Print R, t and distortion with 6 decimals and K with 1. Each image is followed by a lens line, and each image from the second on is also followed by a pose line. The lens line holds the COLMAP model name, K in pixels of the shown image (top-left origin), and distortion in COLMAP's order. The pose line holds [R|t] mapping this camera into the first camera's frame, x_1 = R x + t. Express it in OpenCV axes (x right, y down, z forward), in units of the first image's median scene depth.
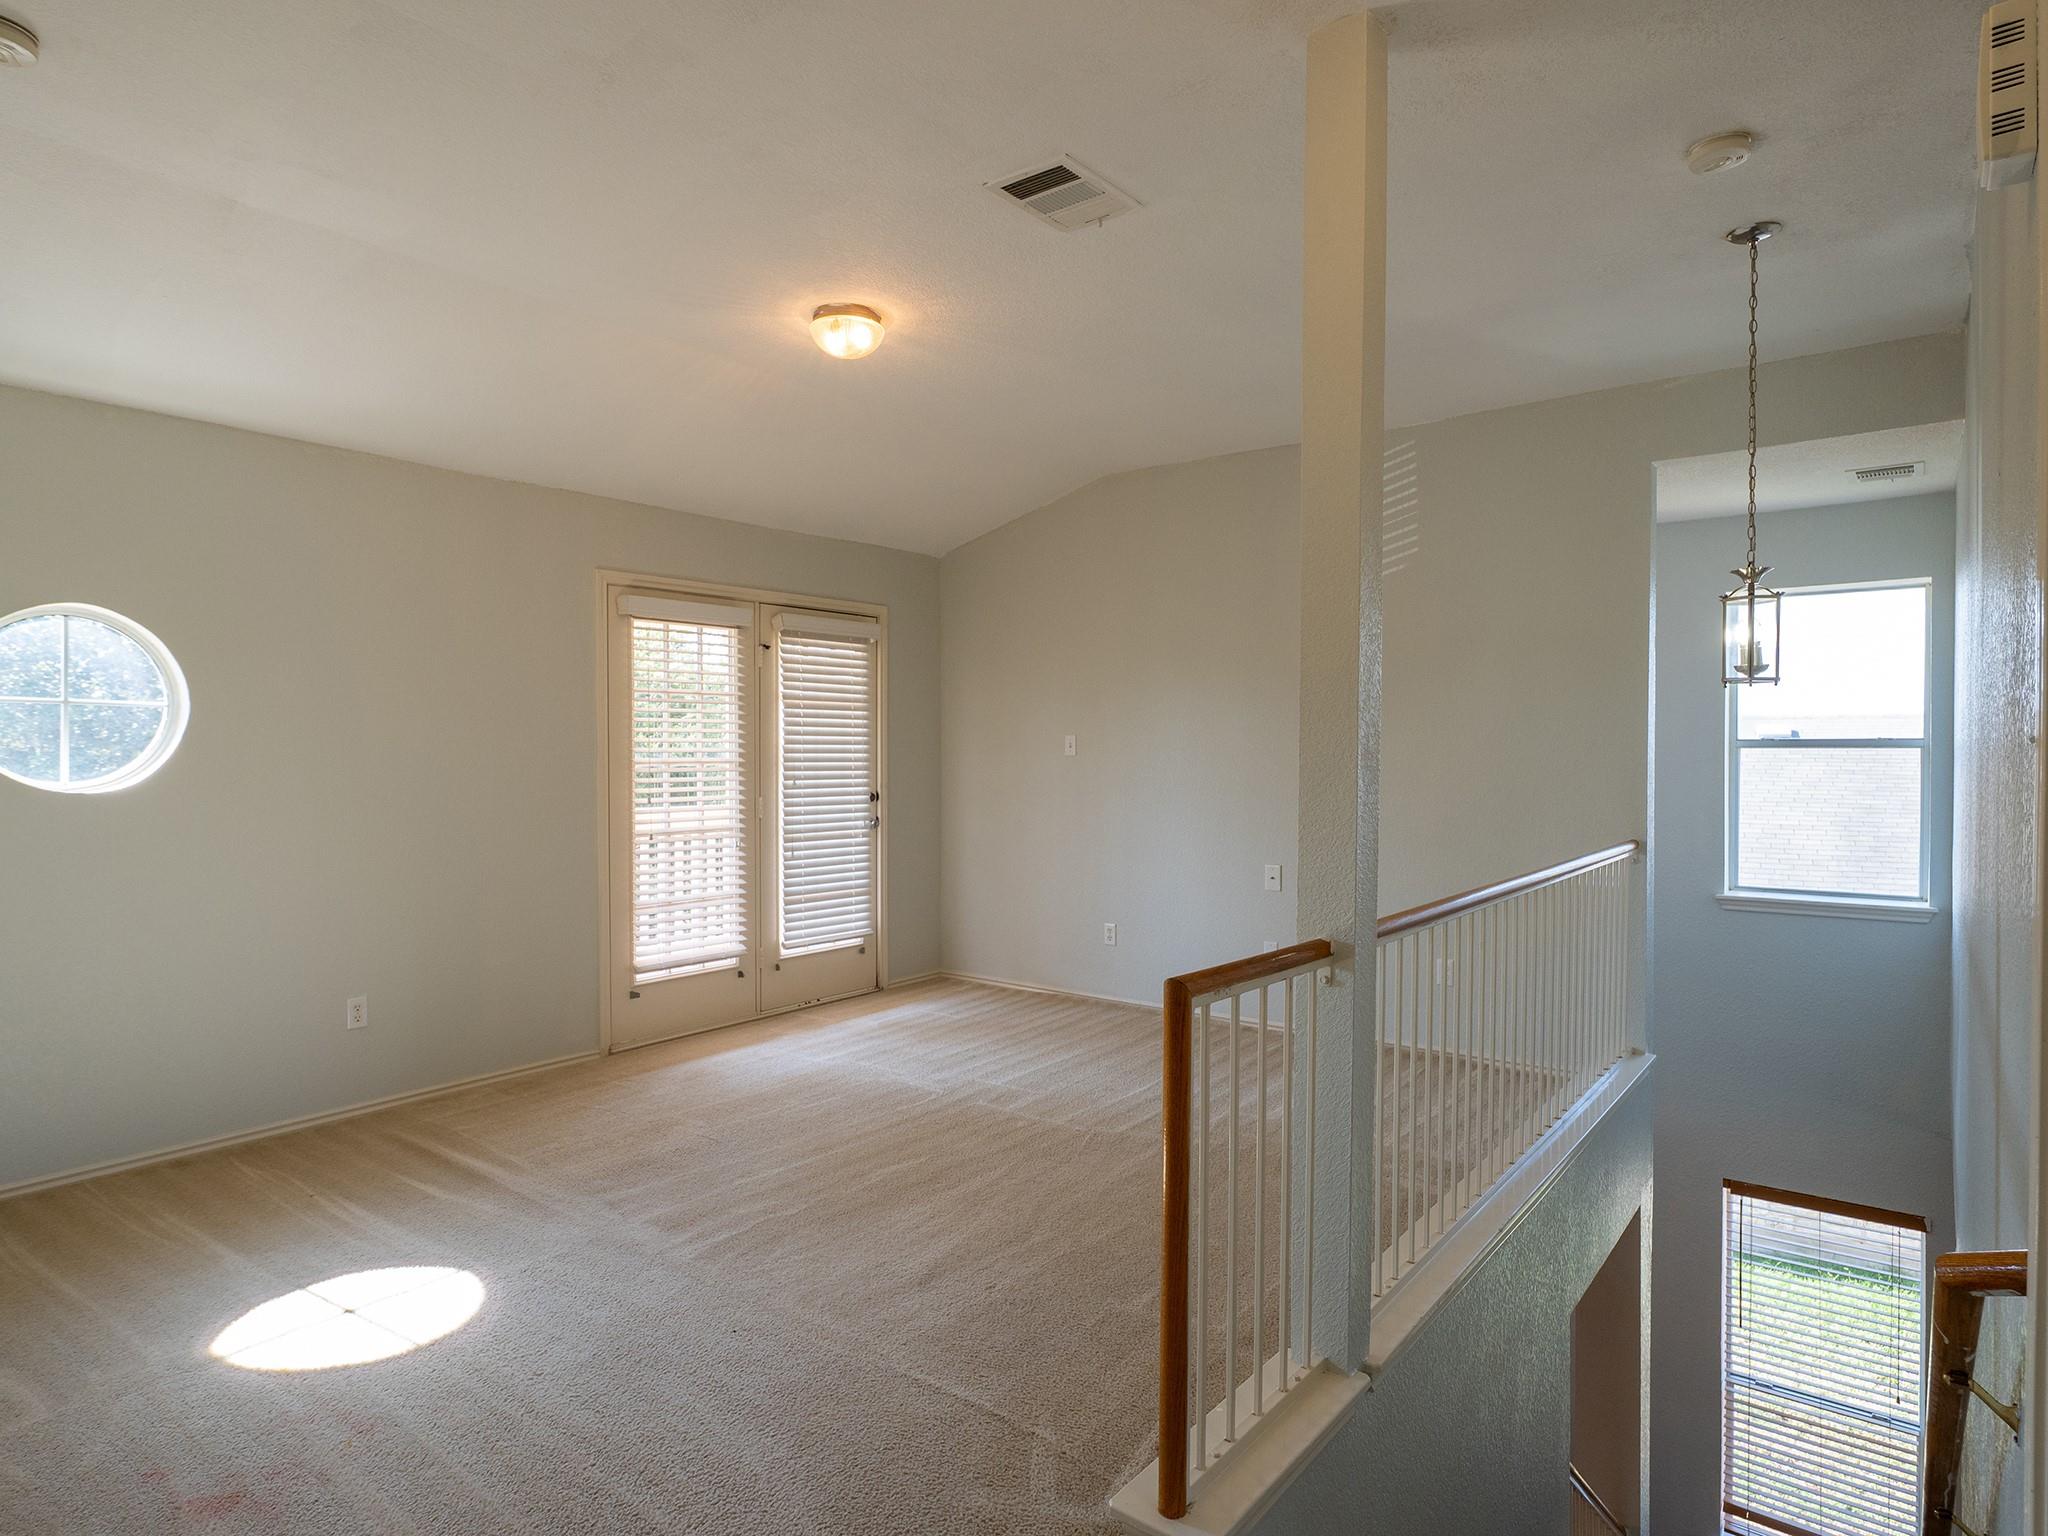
lens RADIAL K [[1191.8, 0, 1030.9], [0, 1191.8, 763.4], [0, 0, 1]] dist [-0.005389, 0.001916]
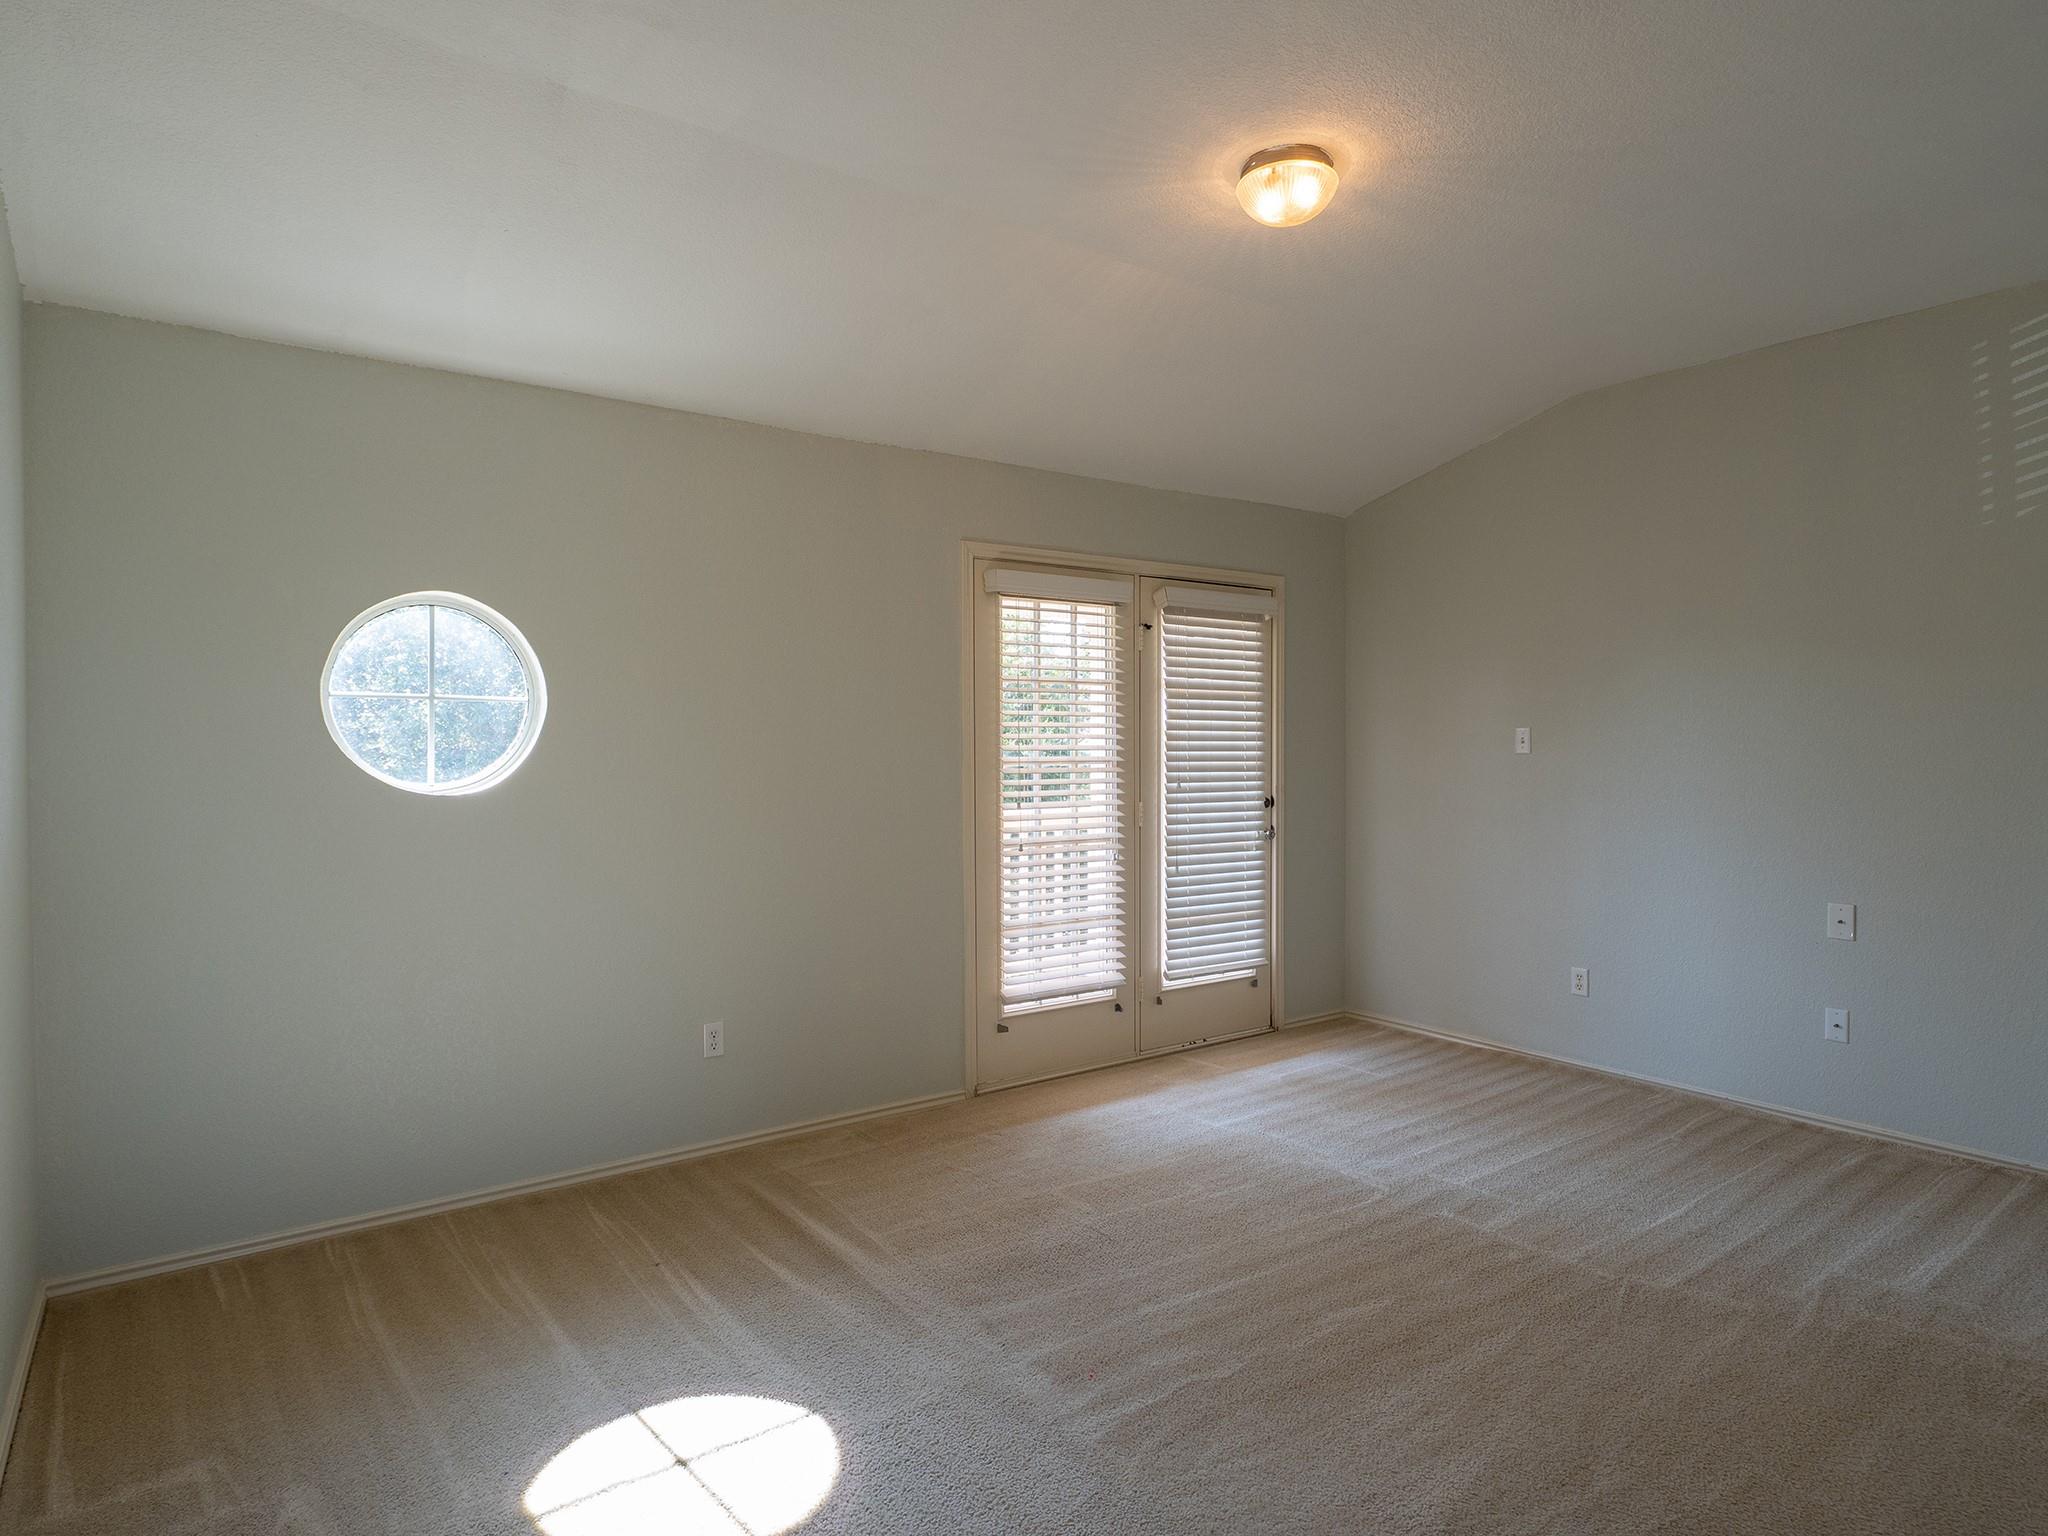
lens RADIAL K [[1191.8, 0, 1021.2], [0, 1191.8, 766.9], [0, 0, 1]] dist [-0.005389, 0.001916]
pose [[0.959068, 0.002494, -0.283165, -0.088407], [-0.000908, 0.999983, 0.005729, -0.002564], [0.283175, -0.005237, 0.959054, 0.203708]]
